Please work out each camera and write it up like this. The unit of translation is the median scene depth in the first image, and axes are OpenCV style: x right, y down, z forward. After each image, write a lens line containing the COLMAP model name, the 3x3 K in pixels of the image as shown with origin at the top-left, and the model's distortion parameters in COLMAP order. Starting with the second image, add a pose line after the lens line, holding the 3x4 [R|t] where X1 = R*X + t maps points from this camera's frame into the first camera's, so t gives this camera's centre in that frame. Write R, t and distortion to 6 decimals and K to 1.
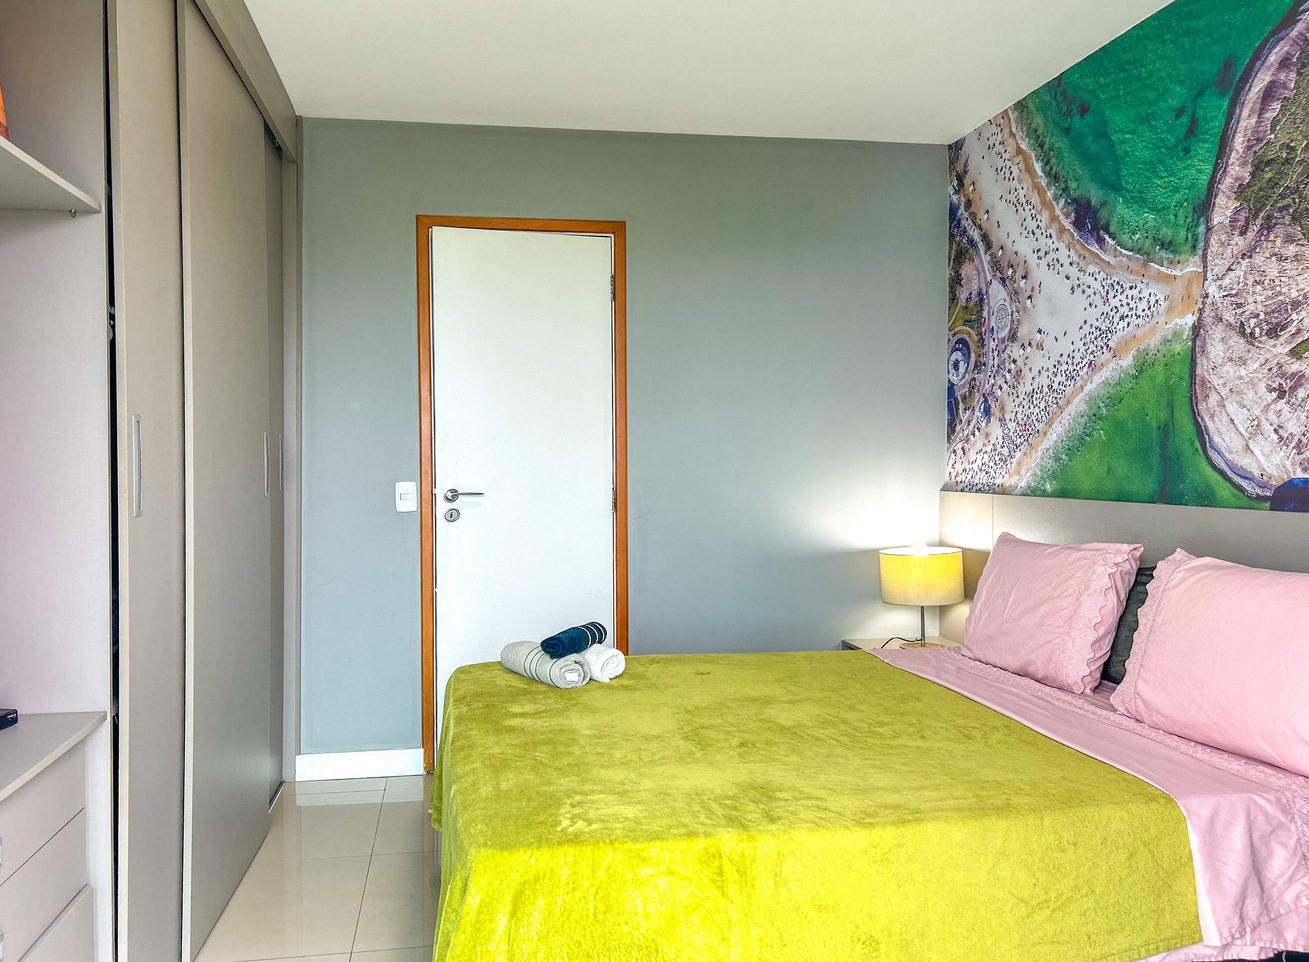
lens RADIAL K [[1001.1, 0, 581.6], [0, 1001.1, 475.9], [0, 0, 1]] dist [0.048167, -0.045833]
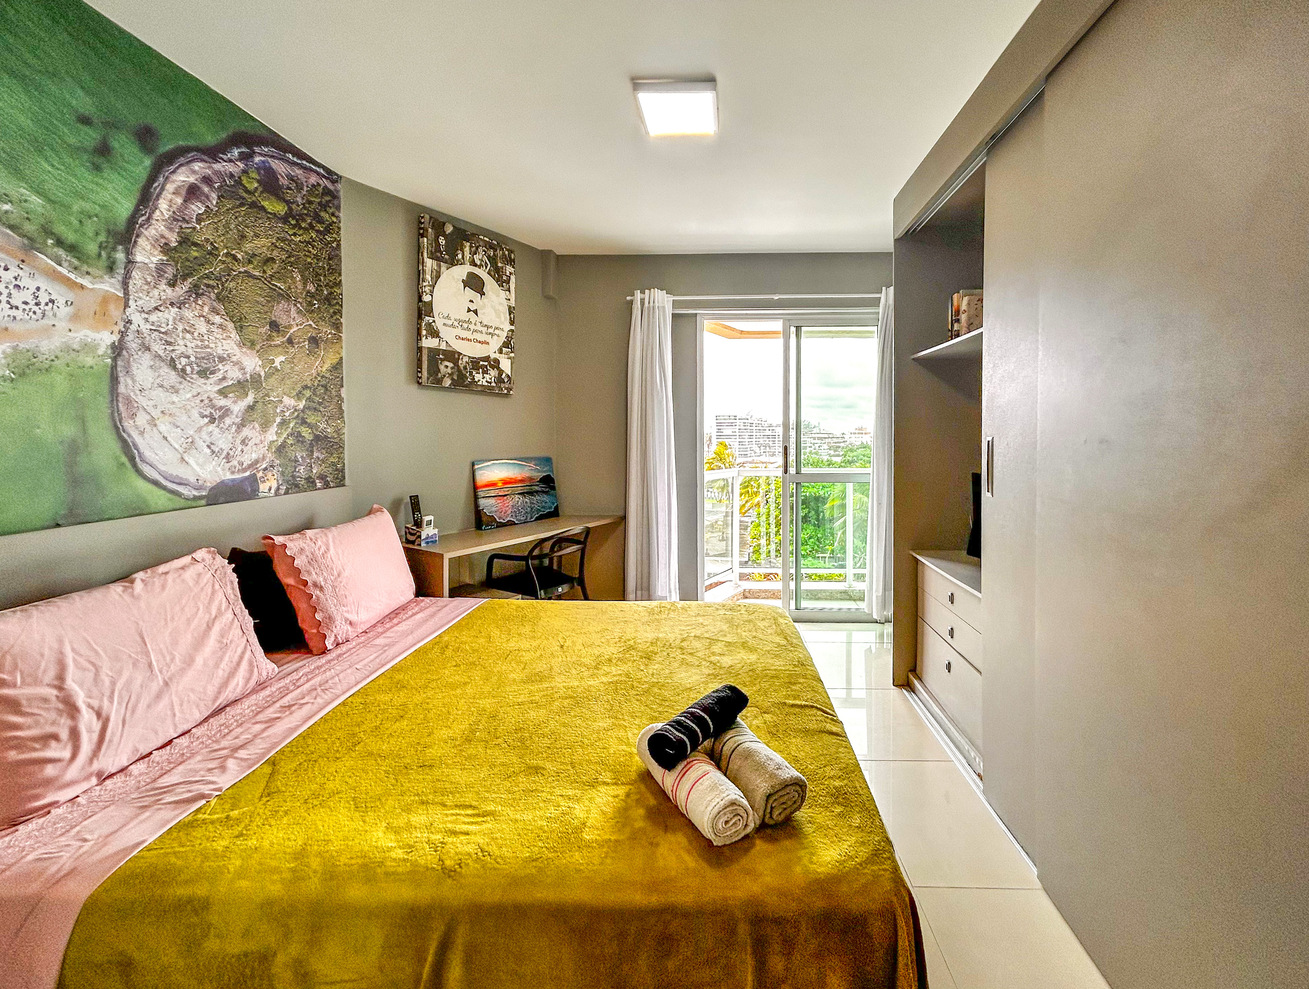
lens RADIAL K [[551.4, 0, 710.7], [0, 551.4, 439.5], [0, 0, 1]] dist [0.009028, -0.000017]
pose [[-0.991172, 0.009755, 0.132226, -0.077086], [0.013454, 0.999542, 0.027110, -0.058852], [-0.131901, 0.028650, -0.990849, 1.496265]]
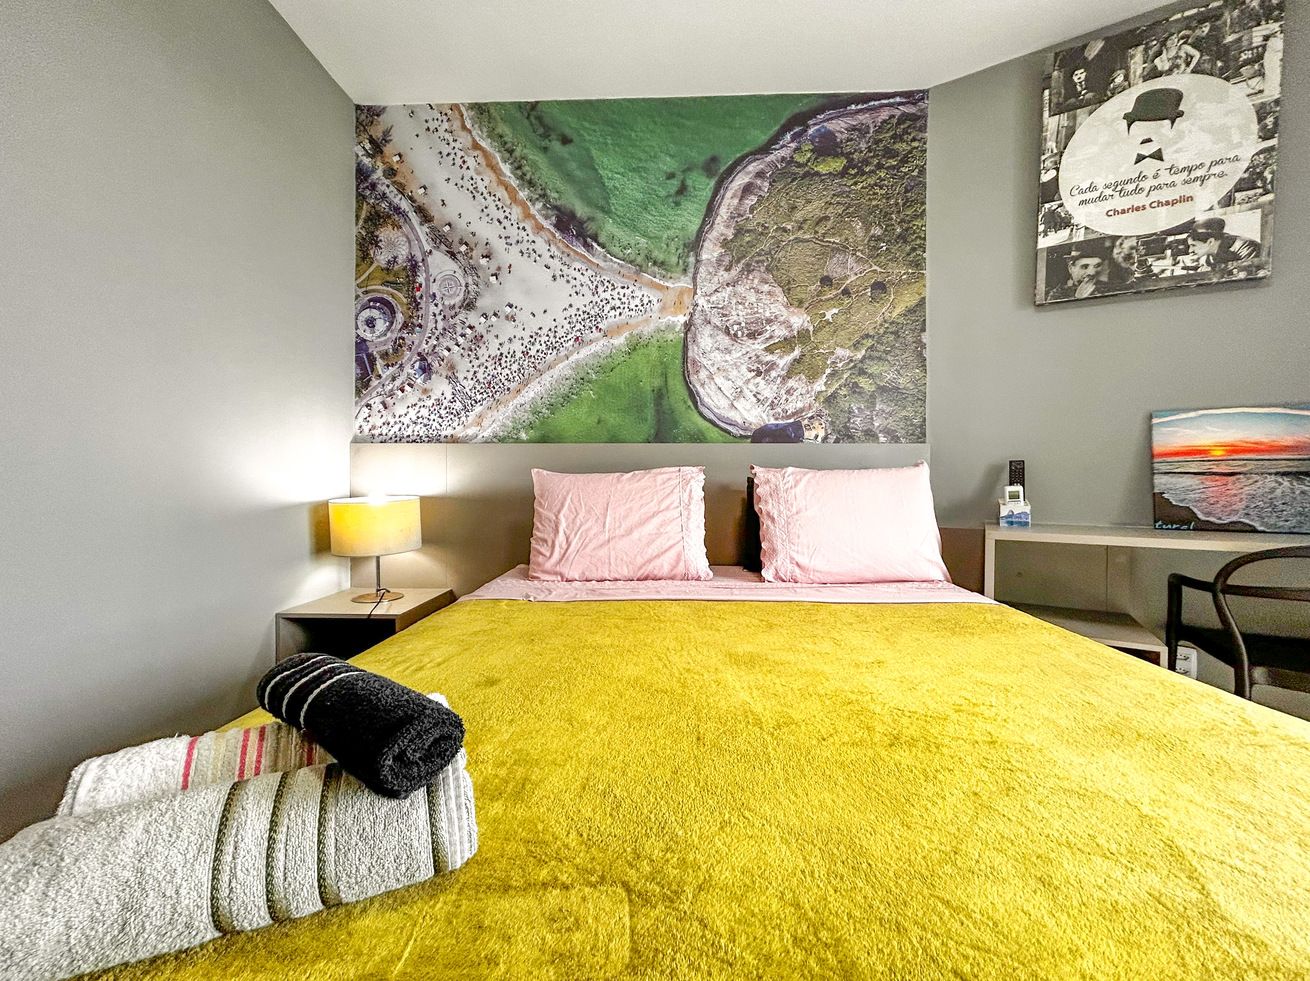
lens RADIAL K [[537.5, 0, 650.1], [0, 537.5, 488.3], [0, 0, 1]] dist [-0.000273, 0.000324]
pose [[0.161819, 0.003456, 0.986814, -0.184980], [0.011826, 0.999915, -0.005441, 0.099142], [-0.986750, 0.012551, 0.161765, 0.931403]]
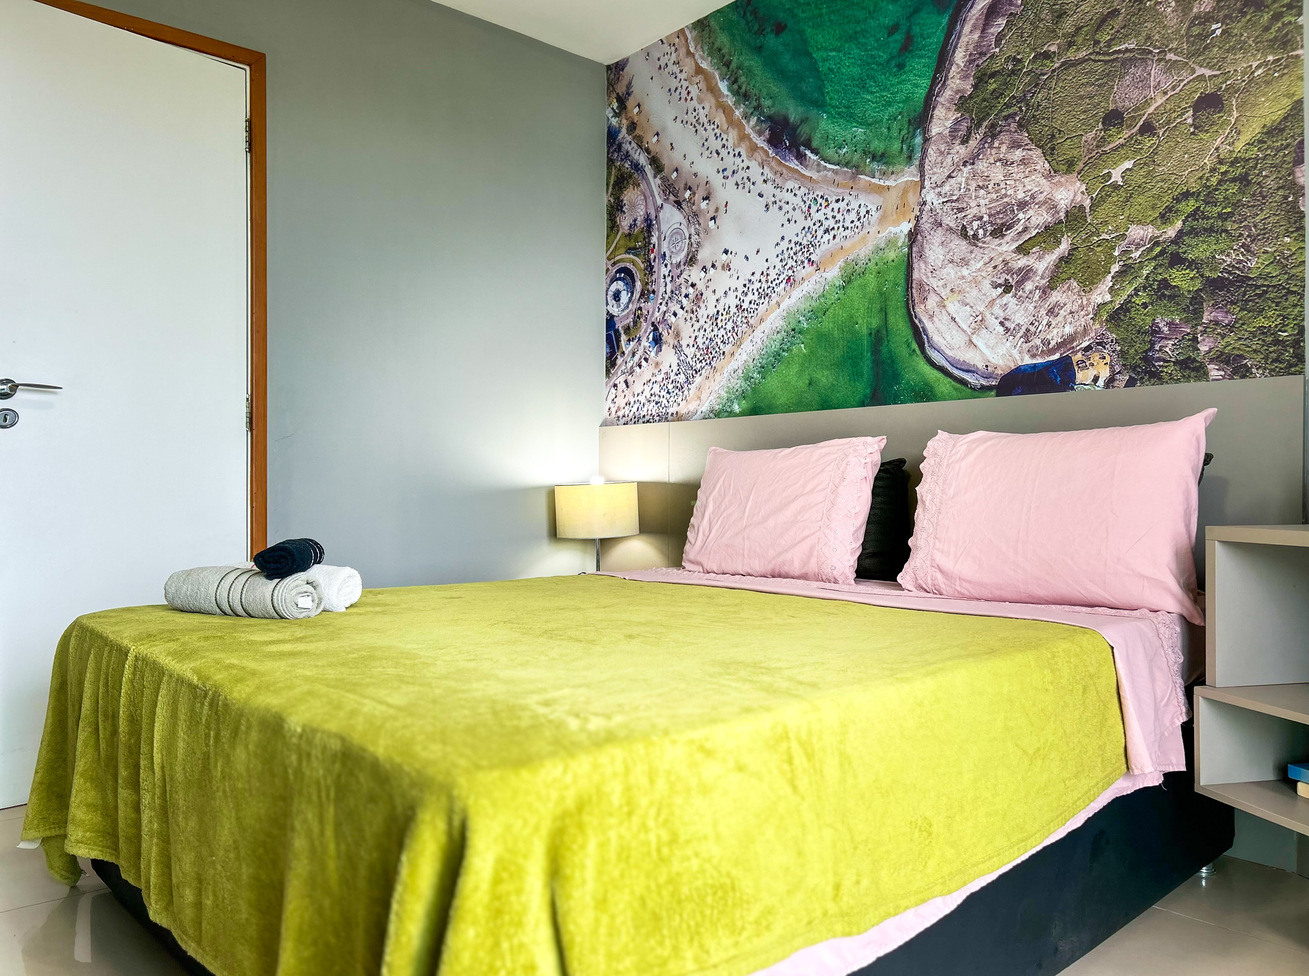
lens RADIAL K [[1001.1, 0, 623.4], [0, 1001.1, 484.6], [0, 0, 1]] dist [0.048167, -0.045833]
pose [[0.836725, 0.011871, 0.547495, -0.212241], [0.000872, 0.999735, -0.023009, 0.136724], [-0.547623, 0.019730, 0.836492, 0.297412]]
